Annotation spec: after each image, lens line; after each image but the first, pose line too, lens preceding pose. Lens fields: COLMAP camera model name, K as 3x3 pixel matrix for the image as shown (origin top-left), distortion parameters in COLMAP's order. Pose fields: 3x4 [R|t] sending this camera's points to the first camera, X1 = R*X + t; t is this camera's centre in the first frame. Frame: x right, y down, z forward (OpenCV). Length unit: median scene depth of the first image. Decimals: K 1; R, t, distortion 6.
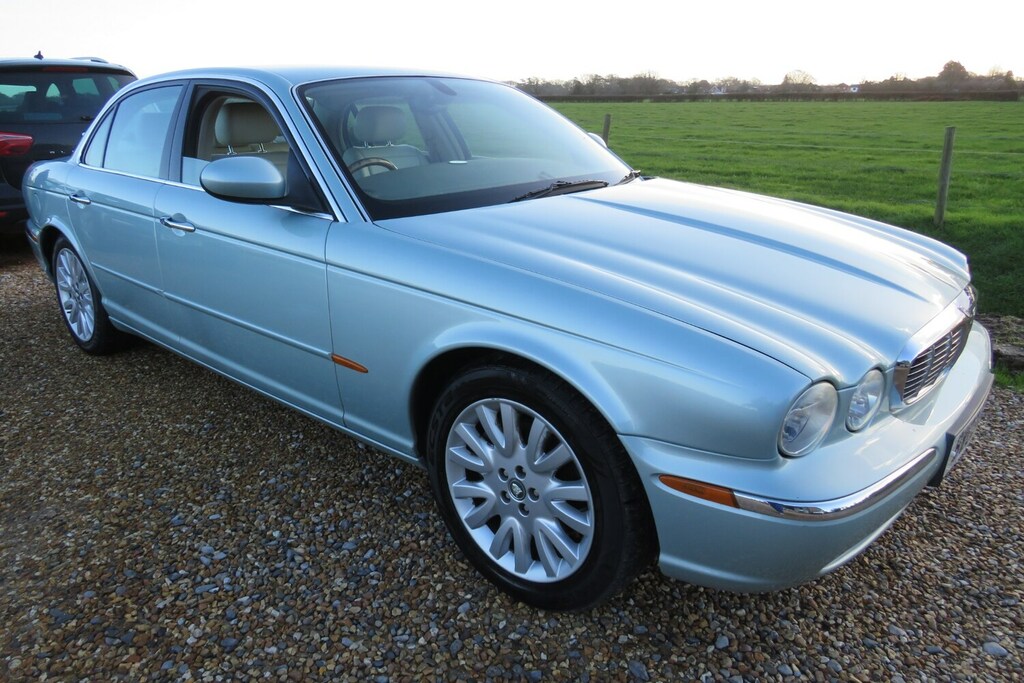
lens RADIAL K [[739.1, 0, 508.6], [0, 739.1, 344.8], [0, 0, 1]] dist [-0.024893, 0.010110]
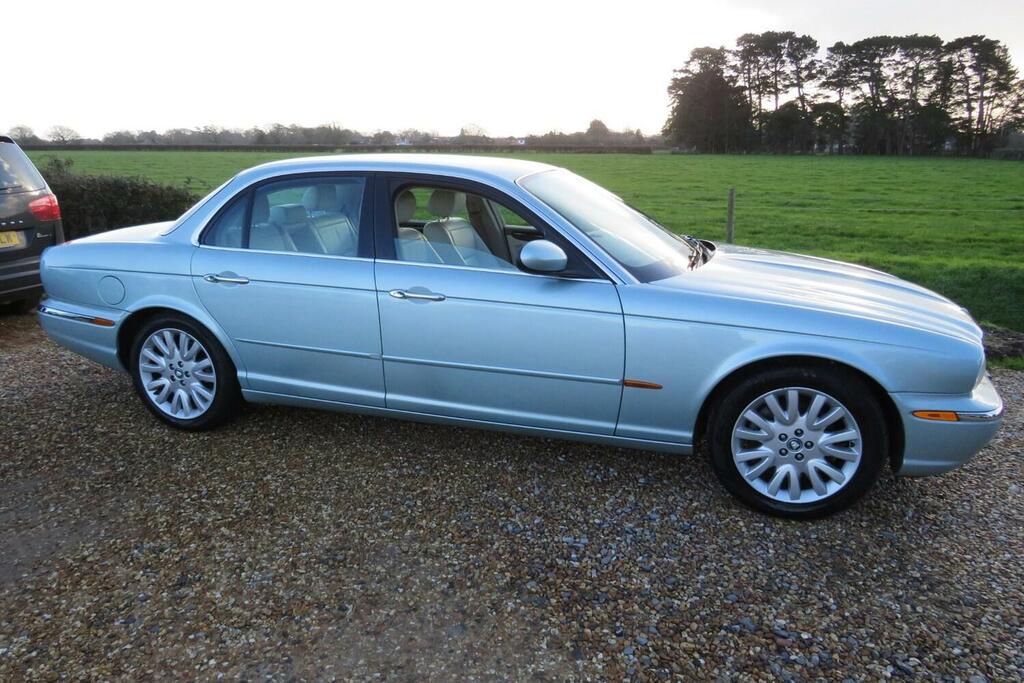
lens RADIAL K [[741.8, 0, 512.0], [0, 741.8, 341.5], [0, 0, 1]] dist [-0.026433, 0.004269]
pose [[0.906356, -0.094547, 0.411800, -0.976469], [0.120727, 0.991960, -0.037965, -0.030870], [-0.404900, 0.084126, 0.910483, -0.176853]]
